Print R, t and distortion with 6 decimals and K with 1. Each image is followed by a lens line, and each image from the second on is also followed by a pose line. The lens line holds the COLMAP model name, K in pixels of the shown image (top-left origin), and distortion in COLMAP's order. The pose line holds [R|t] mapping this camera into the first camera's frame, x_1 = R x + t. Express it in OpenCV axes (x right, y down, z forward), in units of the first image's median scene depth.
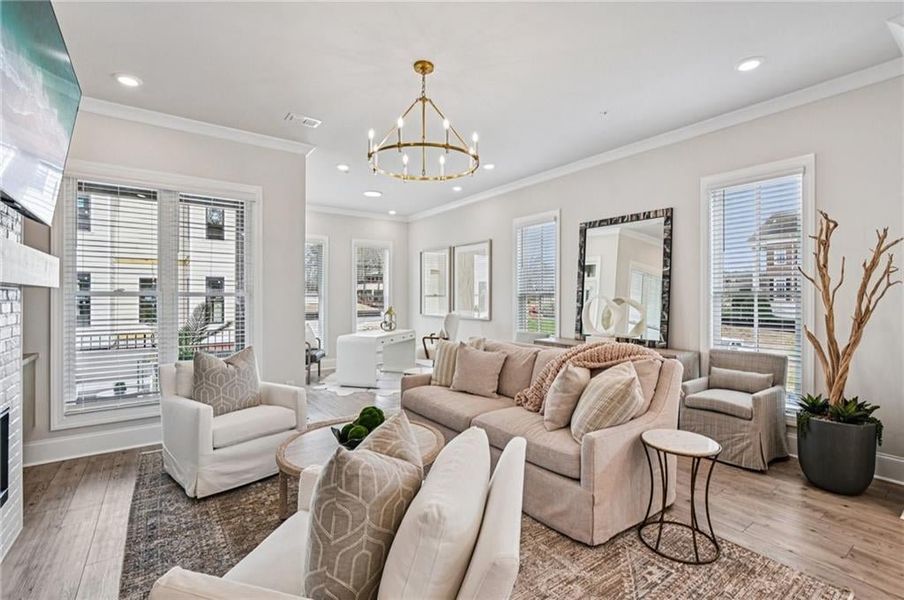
lens RADIAL K [[421.4, 0, 453.9], [0, 421.4, 299.9], [0, 0, 1]] dist [0.010094, -0.000963]
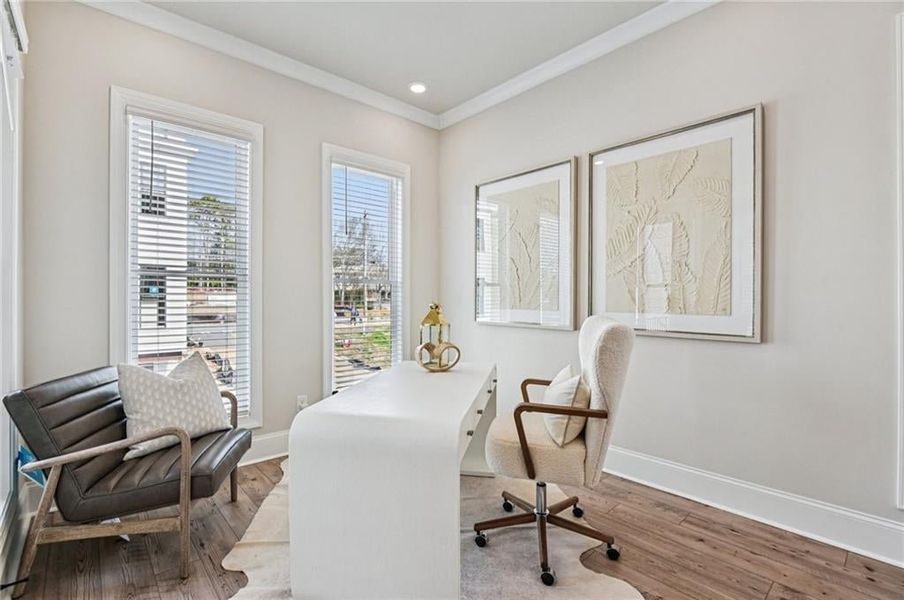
lens RADIAL K [[421.4, 0, 450.1], [0, 421.4, 302.8], [0, 0, 1]] dist [0.010094, -0.000963]
pose [[0.993953, -0.002663, 0.109778, -0.179027], [0.002155, 0.999986, 0.004745, 0.013610], [-0.109789, -0.004480, 0.993945, 0.605322]]
